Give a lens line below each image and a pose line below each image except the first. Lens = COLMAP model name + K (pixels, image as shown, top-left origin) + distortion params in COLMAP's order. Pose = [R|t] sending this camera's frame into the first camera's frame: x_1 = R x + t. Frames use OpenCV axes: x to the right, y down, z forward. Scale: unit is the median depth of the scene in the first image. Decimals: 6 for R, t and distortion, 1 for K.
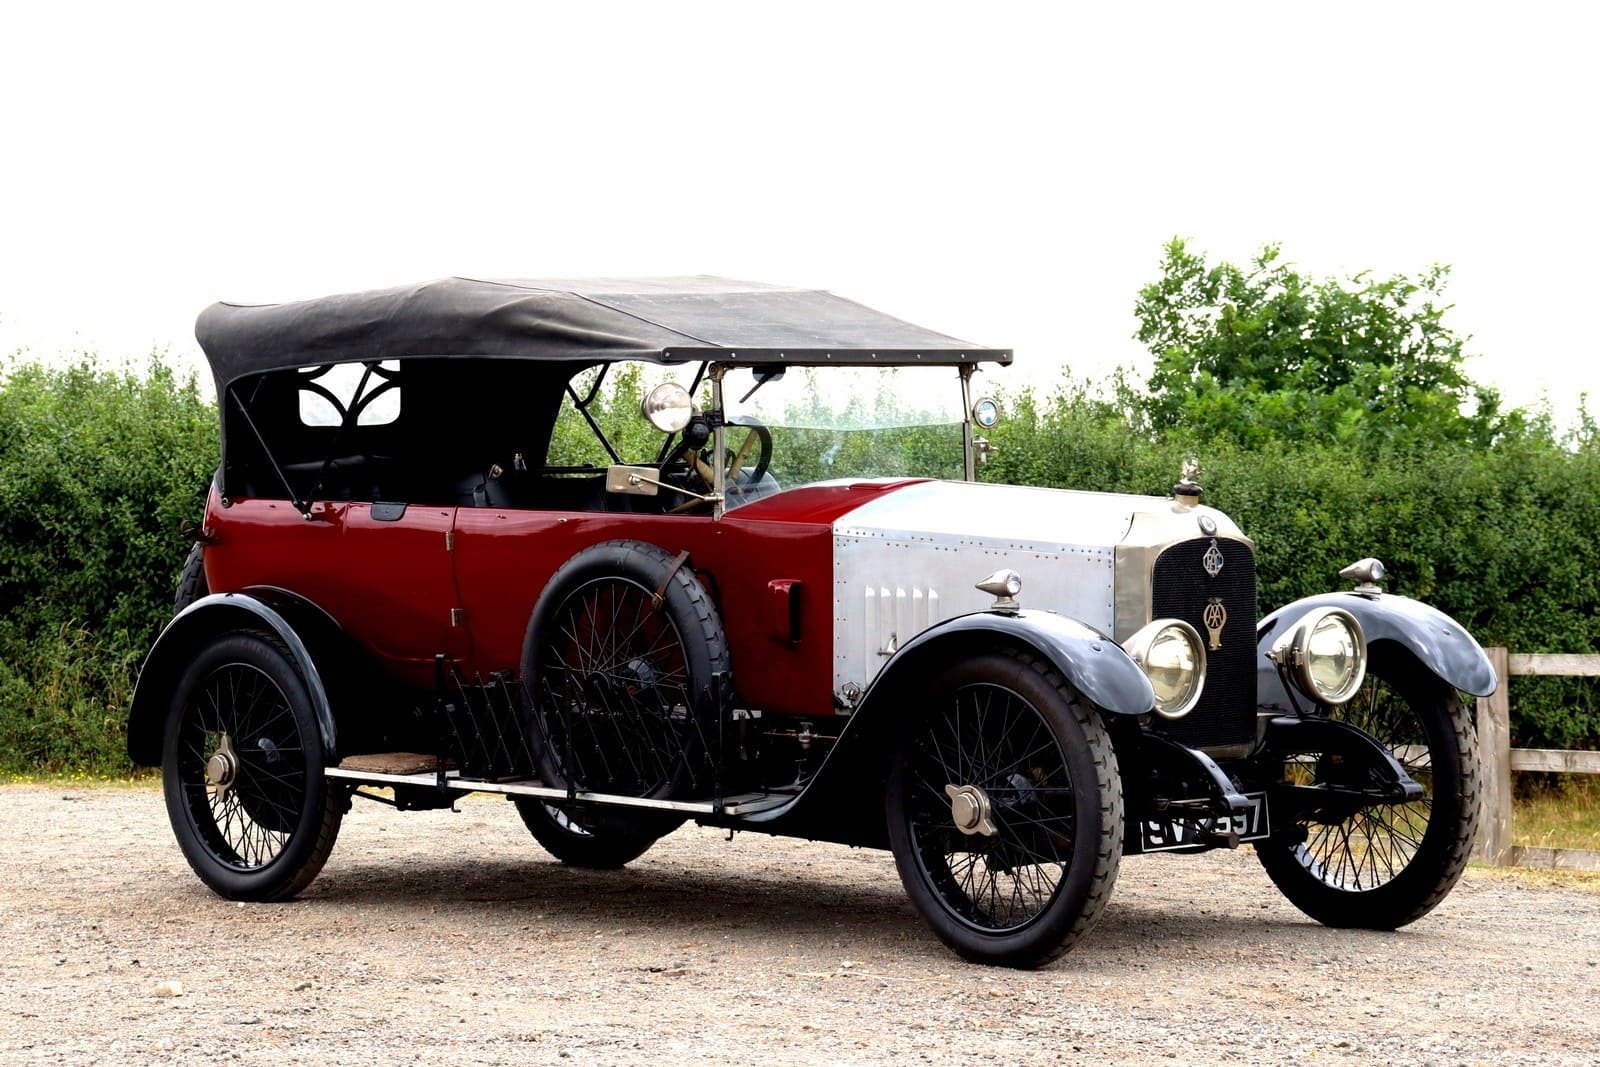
lens RADIAL K [[4068.9, 0, 793.1], [0, 4068.9, 533.6], [0, 0, 1]] dist [0.422073, 0.200970]
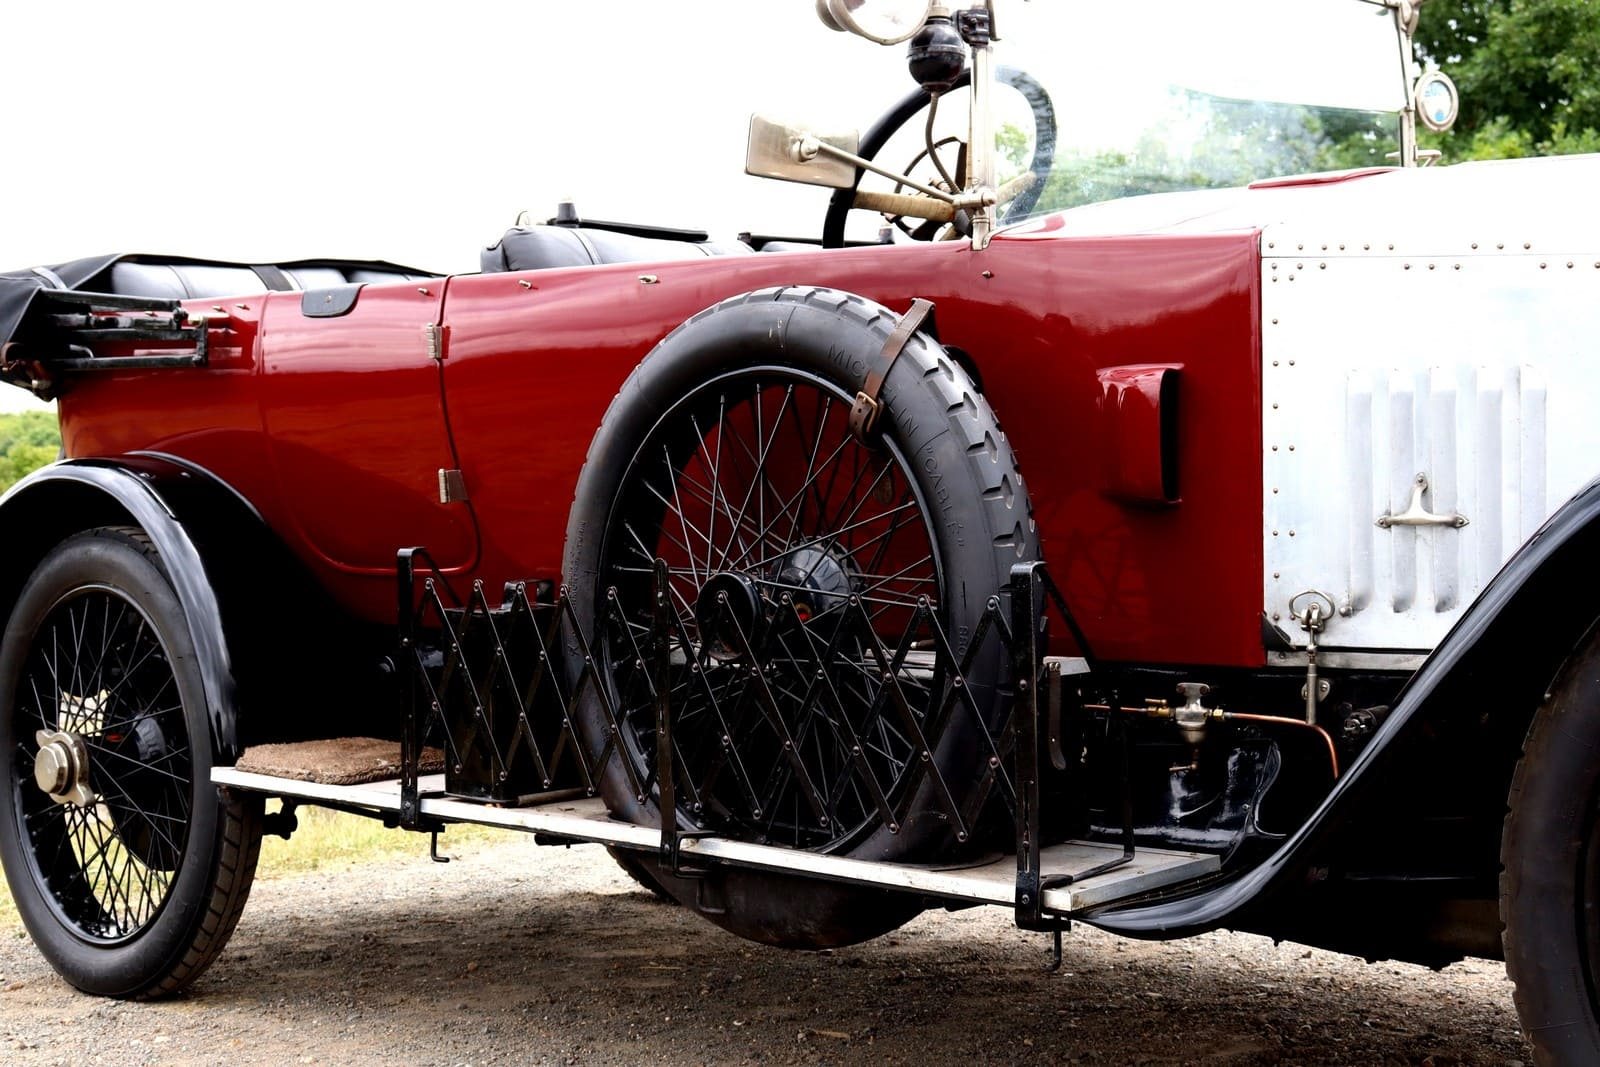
lens RADIAL K [[2497.4, 0, 797.0], [0, 2497.4, 502.9], [0, 0, 1]] dist [0.133324, 0.131426]
pose [[0.999949, -0.006351, 0.007815, -0.041349], [0.006502, 0.999790, -0.019428, 0.030780], [-0.007690, 0.019478, 0.999781, 0.704570]]
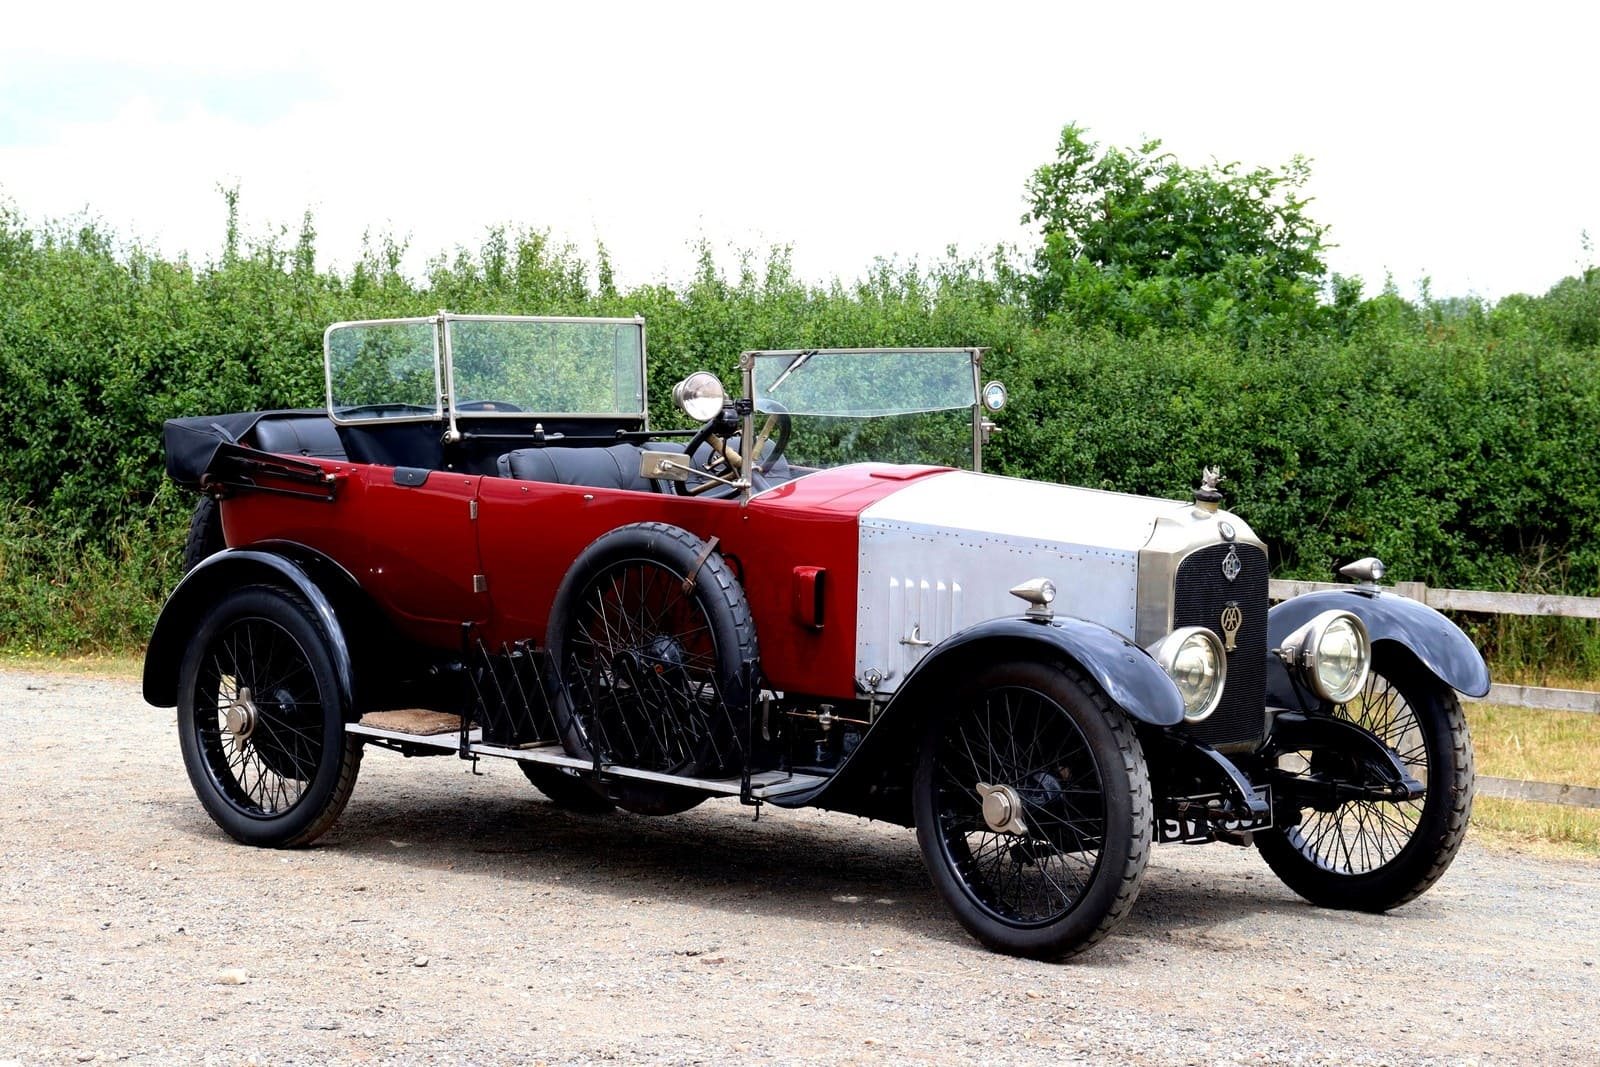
lens RADIAL K [[3862.1, 0, 799.1], [0, 3862.1, 526.0], [0, 0, 1]] dist [0.394003, -0.186439]
pose [[0.998775, 0.020824, 0.044890, -0.047729], [-0.022822, 0.998750, 0.044463, -0.041435], [-0.043908, -0.045433, 0.998002, 0.020059]]
